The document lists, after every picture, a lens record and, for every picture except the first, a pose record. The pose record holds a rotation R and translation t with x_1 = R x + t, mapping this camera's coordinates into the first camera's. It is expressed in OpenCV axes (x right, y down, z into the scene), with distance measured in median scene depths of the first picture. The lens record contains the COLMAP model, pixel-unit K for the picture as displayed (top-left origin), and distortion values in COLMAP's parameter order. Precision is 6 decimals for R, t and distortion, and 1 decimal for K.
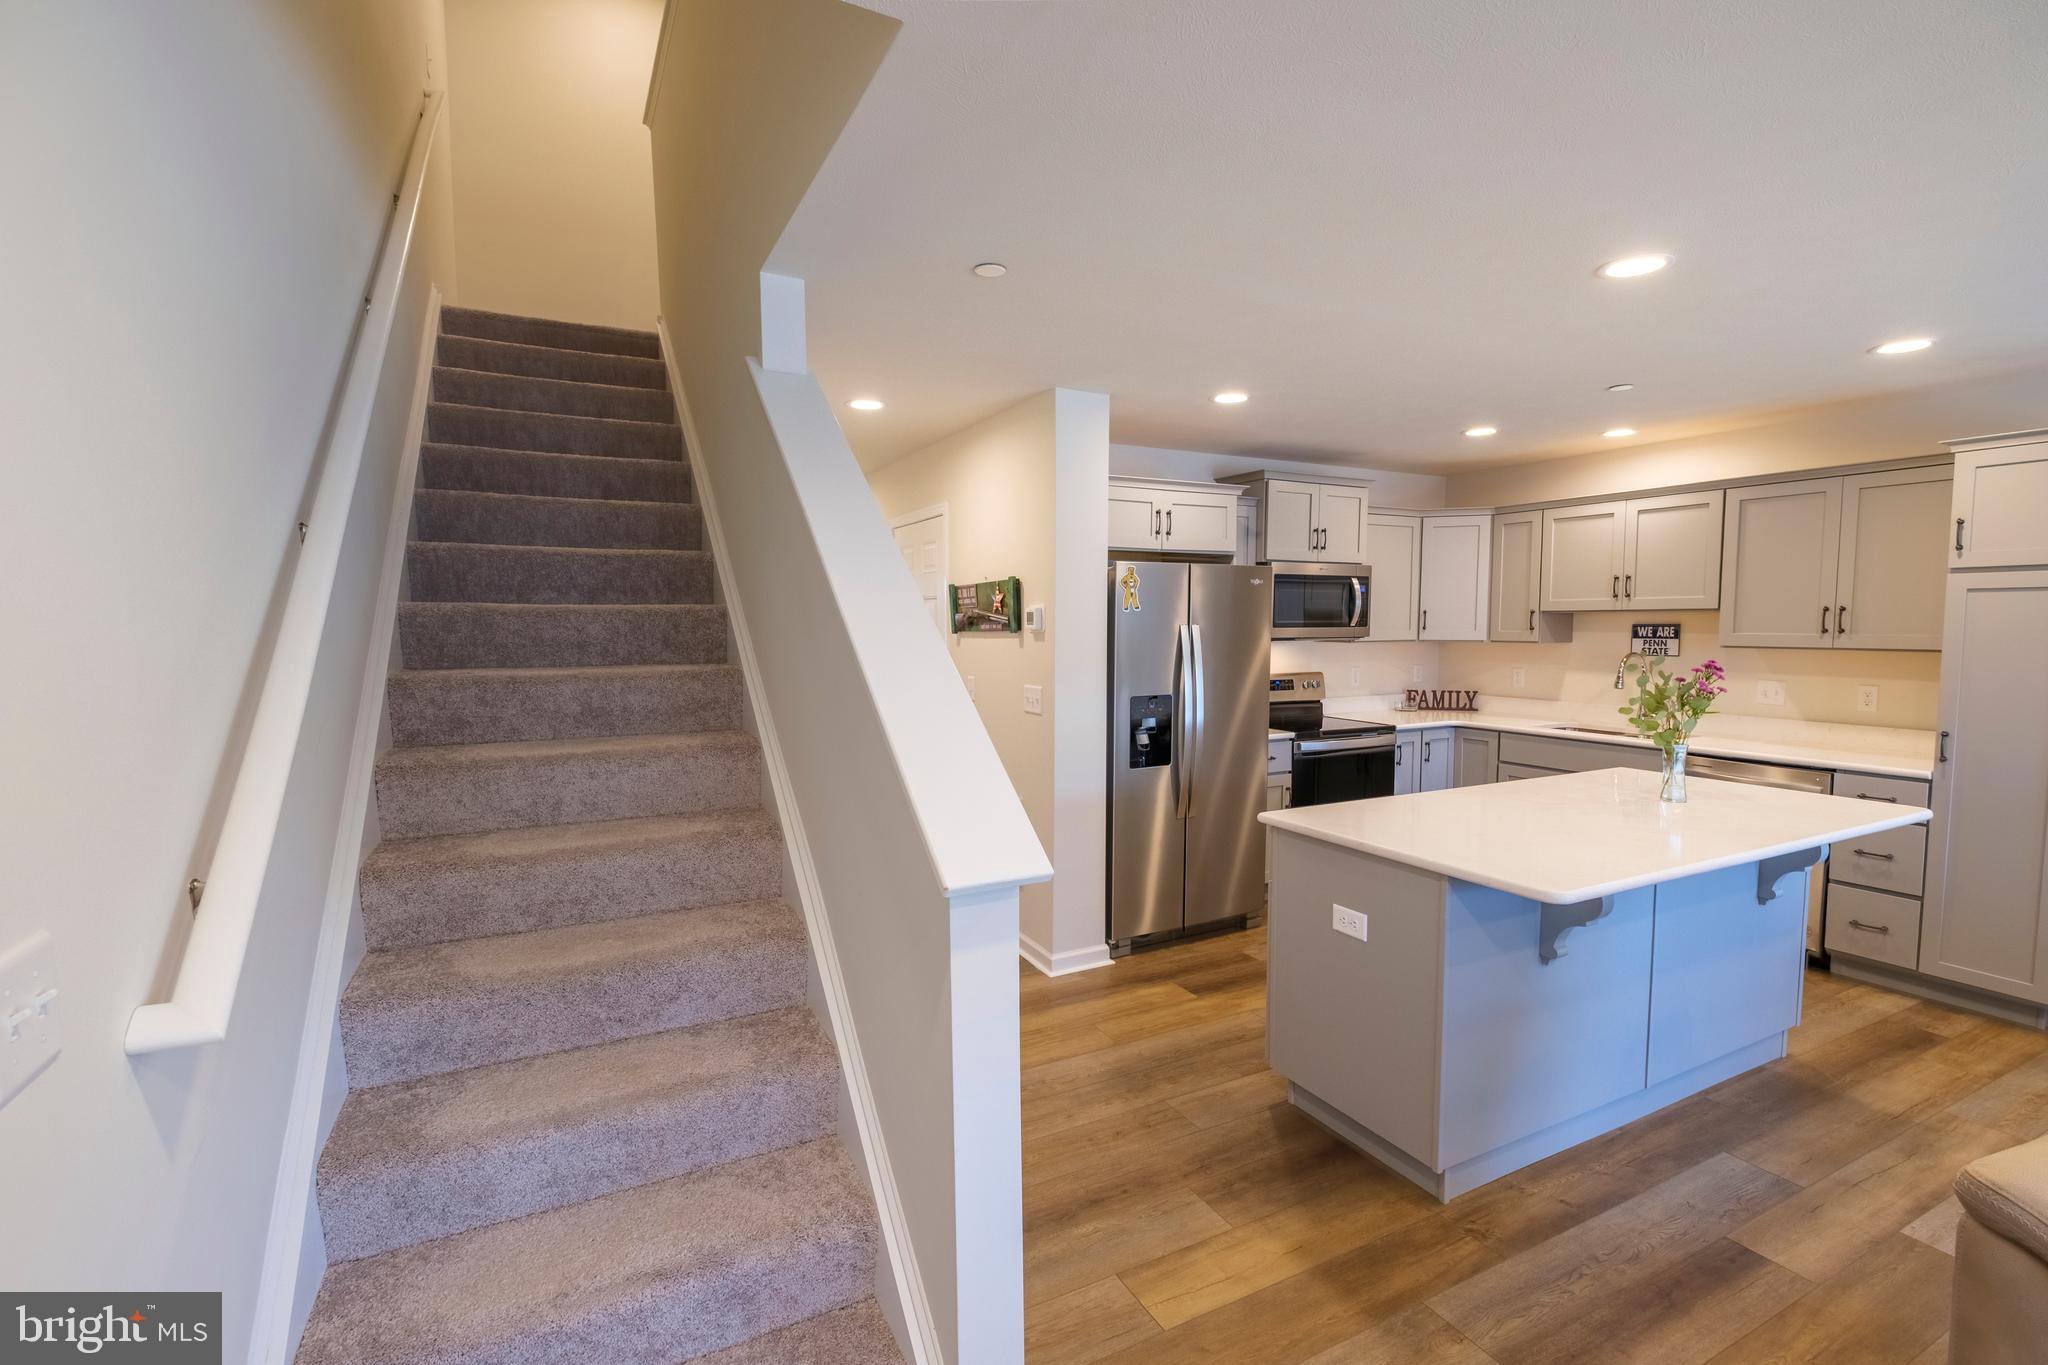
lens RADIAL K [[906.8, 0, 1033.6], [0, 906.8, 691.0], [0, 0, 1]] dist [0.006894, -0.004276]
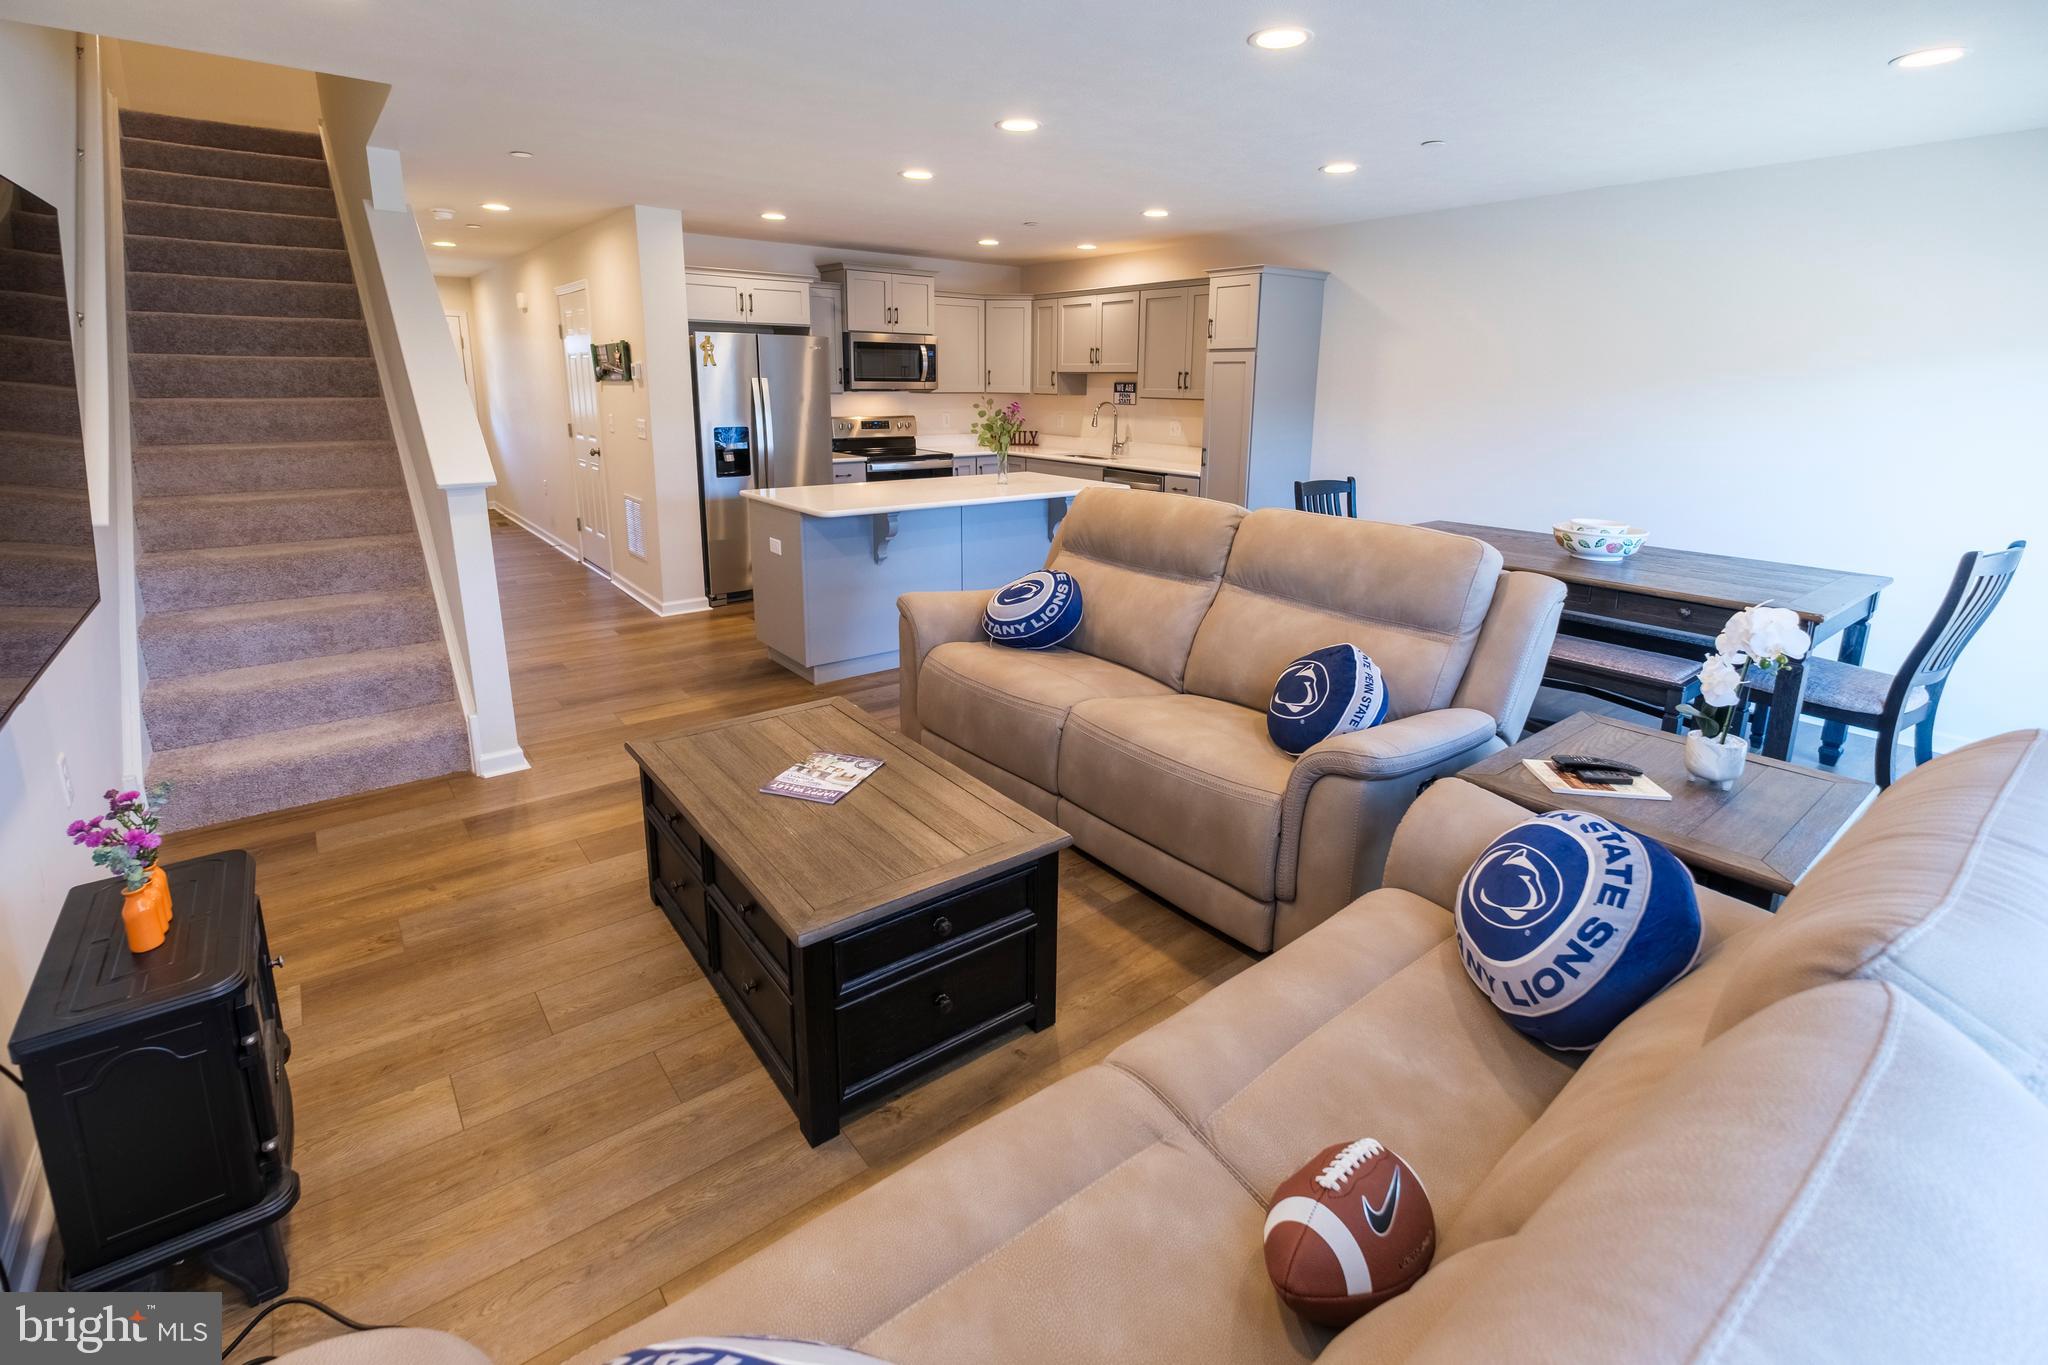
lens RADIAL K [[906.8, 0, 1030.4], [0, 906.8, 576.0], [0, 0, 1]] dist [0.006894, -0.004276]
pose [[0.980476, -0.028188, 0.194606, 0.368967], [0.000928, 0.990325, 0.138768, 0.047664], [-0.196634, -0.135878, 0.971016, -0.636175]]
